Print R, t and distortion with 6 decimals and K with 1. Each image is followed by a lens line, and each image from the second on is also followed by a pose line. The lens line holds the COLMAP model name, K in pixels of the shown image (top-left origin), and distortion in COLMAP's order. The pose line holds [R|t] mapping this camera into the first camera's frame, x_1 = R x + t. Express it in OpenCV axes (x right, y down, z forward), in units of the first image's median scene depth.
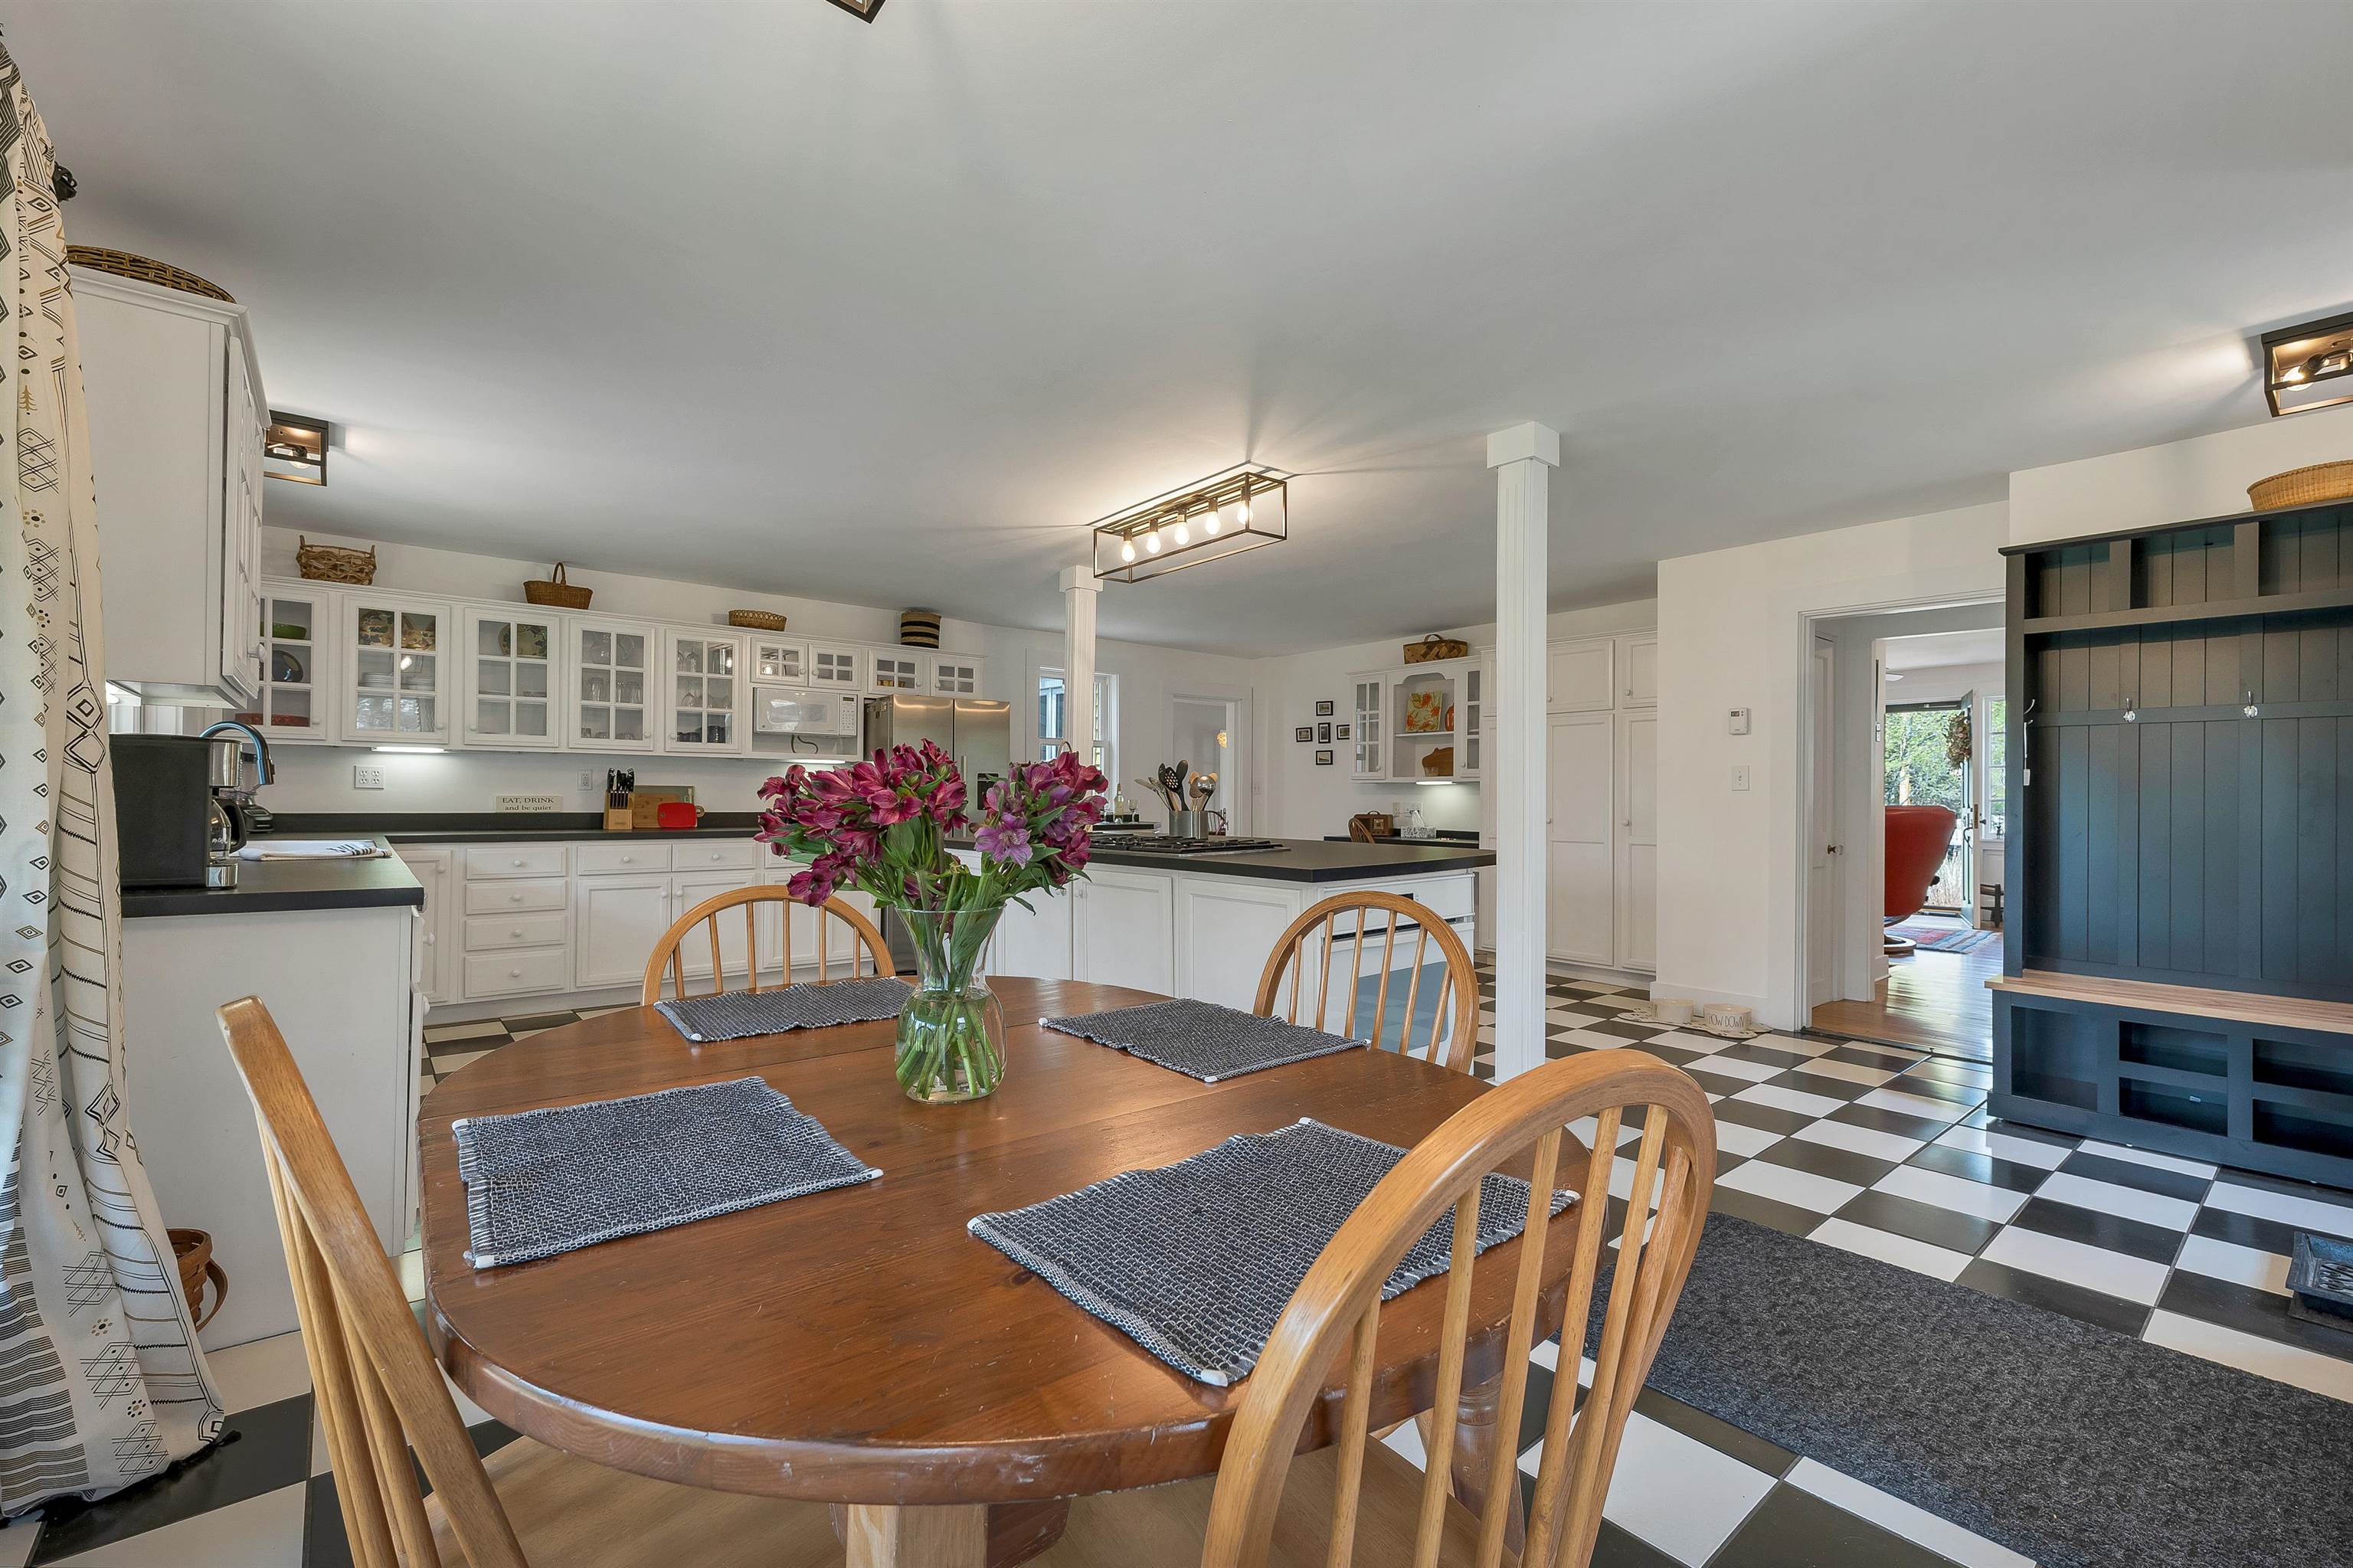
lens RADIAL K [[972.1, 0, 1190.3], [0, 972.1, 789.1], [0, 0, 1]] dist [0.002537, -0.000246]
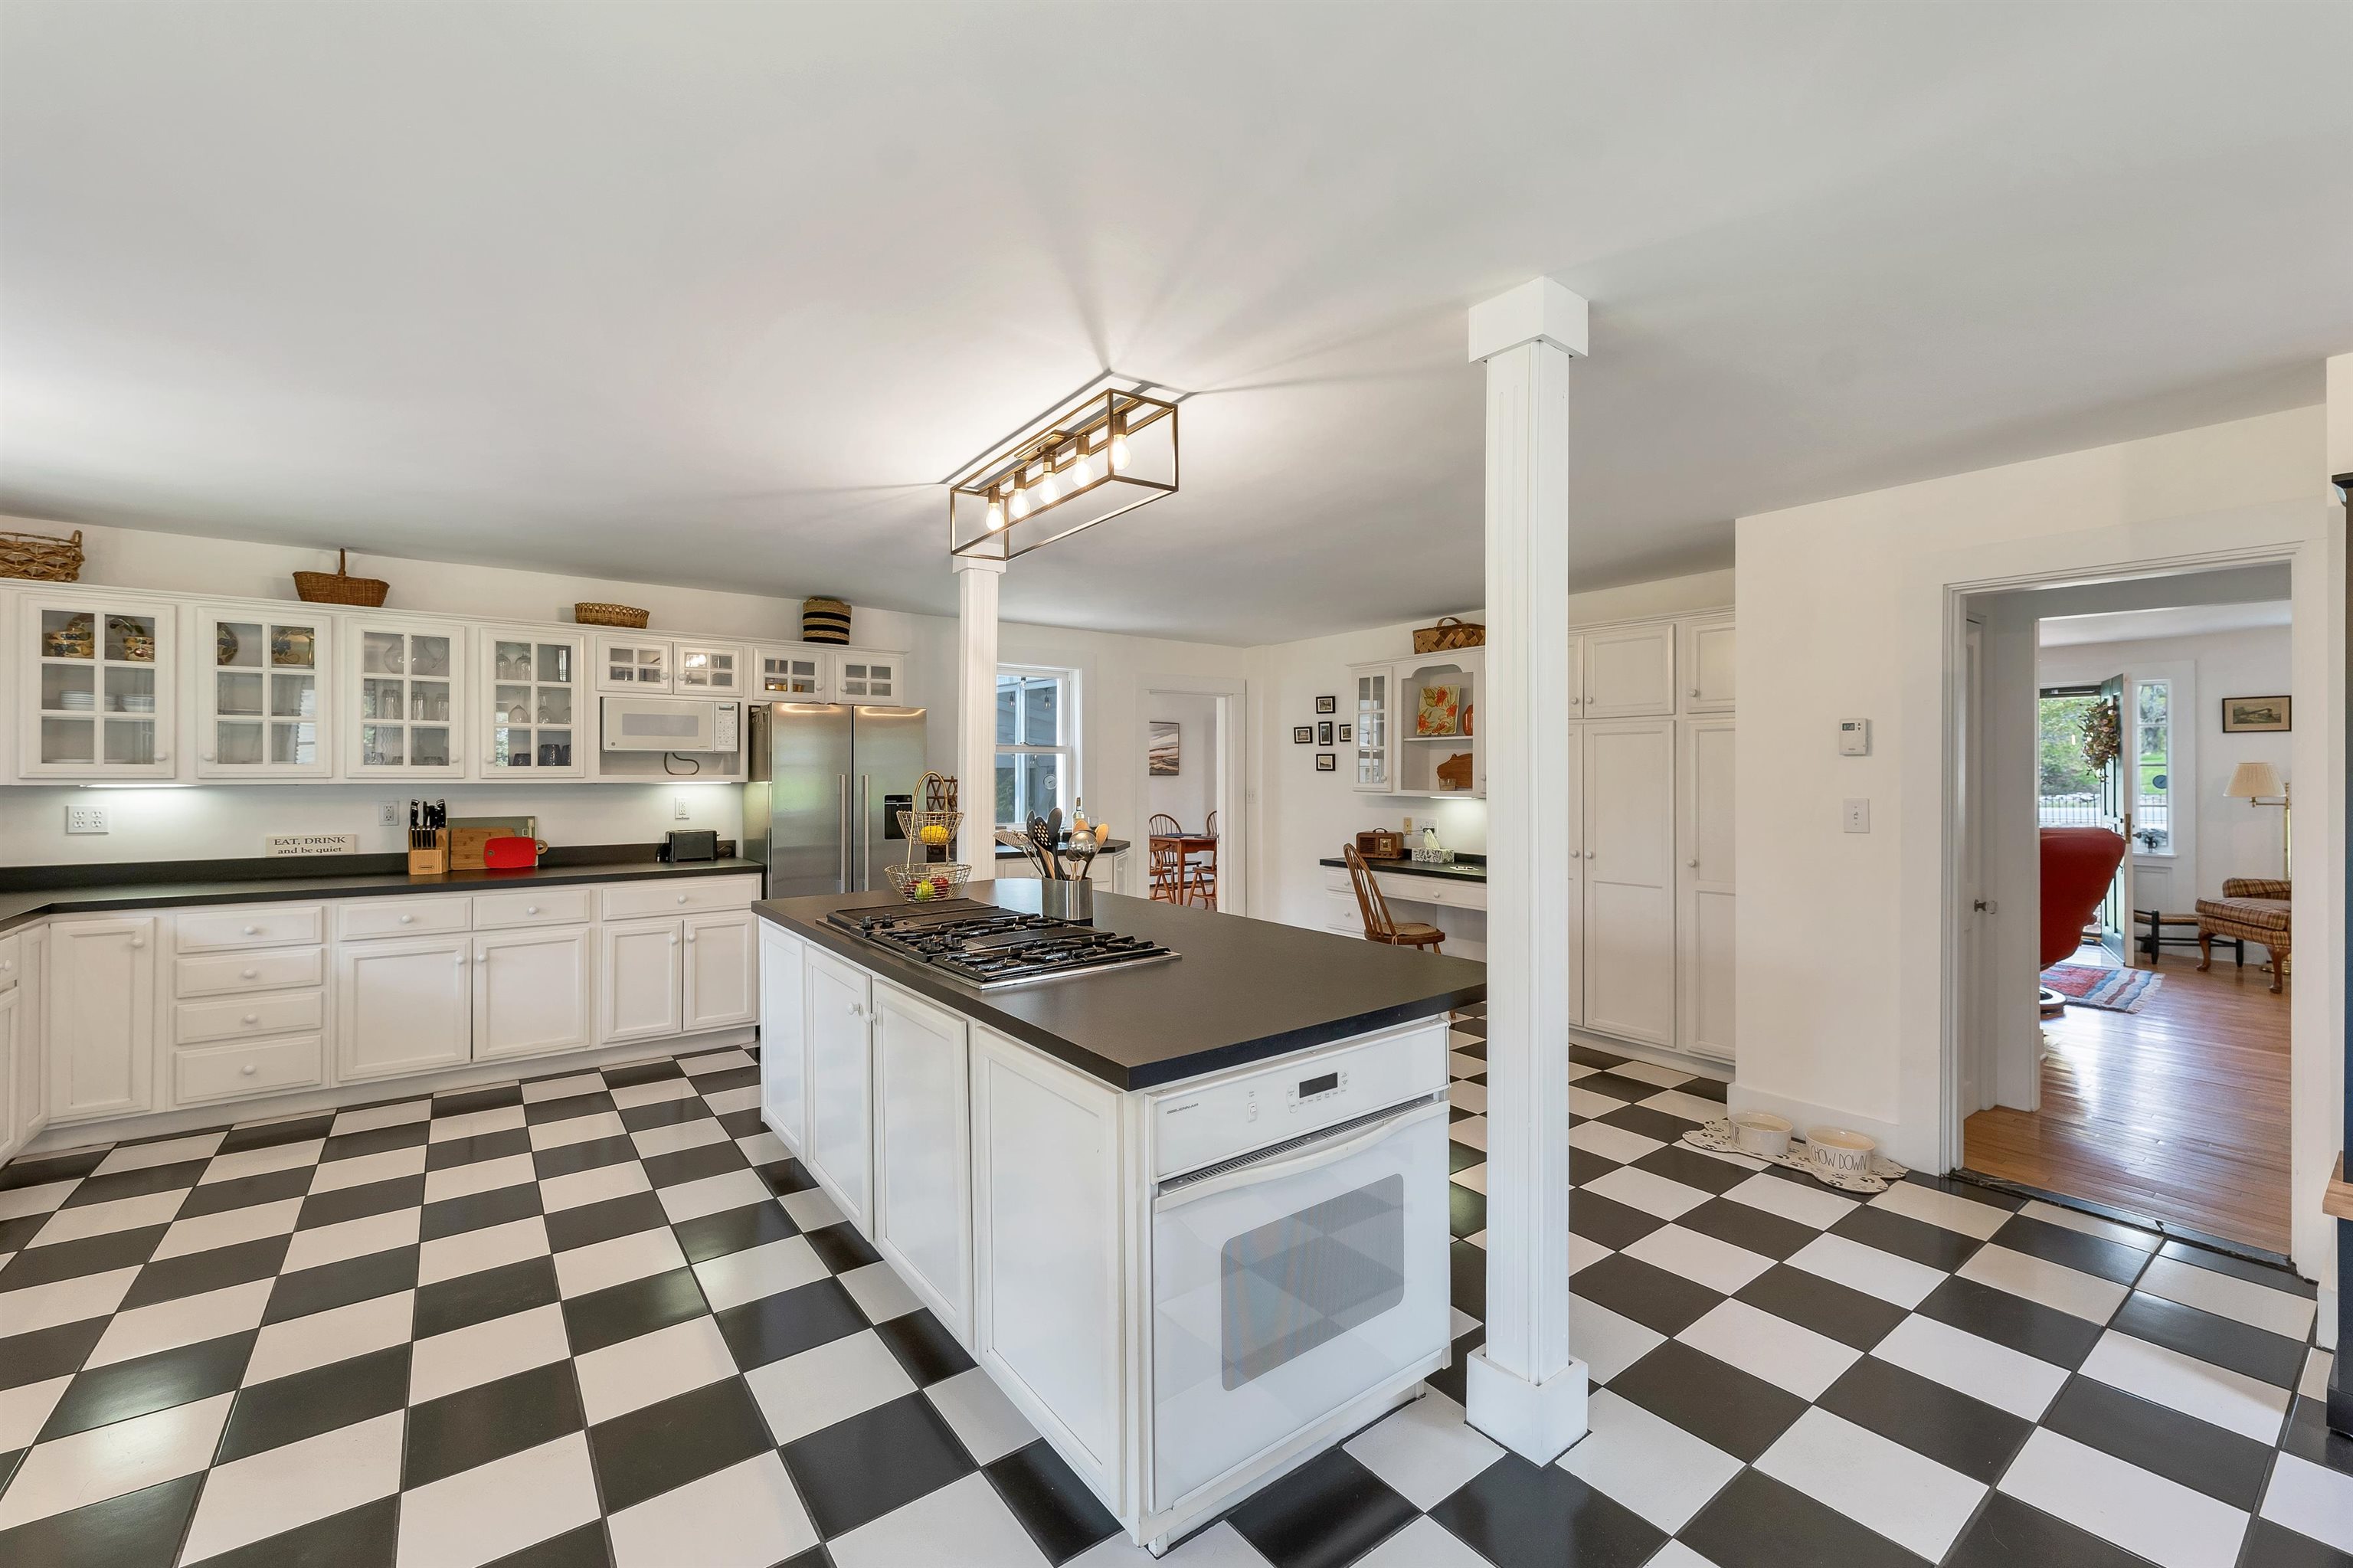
lens RADIAL K [[972.1, 0, 1176.8], [0, 972.1, 775.2], [0, 0, 1]] dist [0.002537, -0.000246]
pose [[0.998240, -0.005612, -0.059045, 0.092878], [0.005972, 0.999965, 0.005906, -0.043275], [0.059010, -0.006248, 0.998238, 0.222132]]
